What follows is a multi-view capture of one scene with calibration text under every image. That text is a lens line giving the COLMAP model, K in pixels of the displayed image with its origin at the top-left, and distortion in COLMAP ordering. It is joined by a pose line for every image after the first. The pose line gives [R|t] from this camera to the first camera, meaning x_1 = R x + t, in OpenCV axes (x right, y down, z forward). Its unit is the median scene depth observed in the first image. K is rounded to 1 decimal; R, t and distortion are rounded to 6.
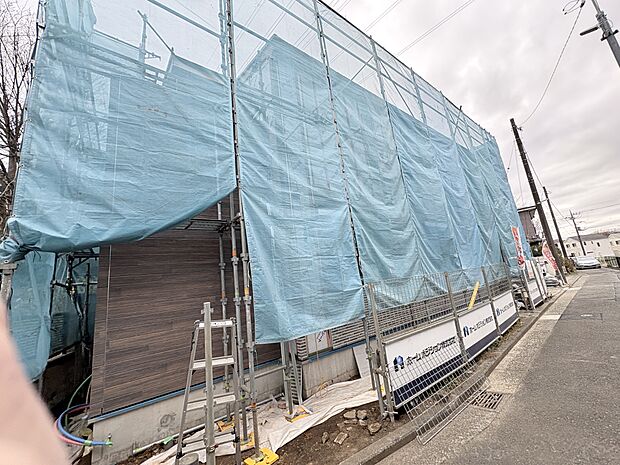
lens RADIAL K [[248.1, 0, 310.0], [0, 248.1, 232.5], [0, 0, 1]] dist [-0.000212, 0.000274]
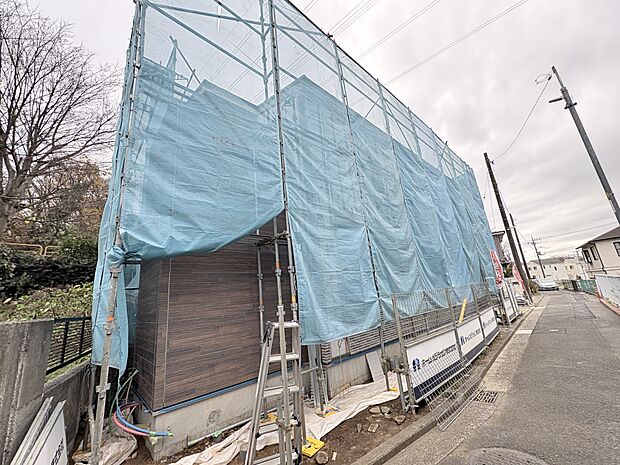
lens RADIAL K [[247.7, 0, 310.0], [0, 247.7, 232.5], [0, 0, 1]] dist [-0.001952, 0.000393]
pose [[0.995736, 0.047113, 0.079312, -0.223228], [-0.042554, 0.997396, -0.058229, -0.007040], [-0.081849, 0.054606, 0.995148, -0.135748]]
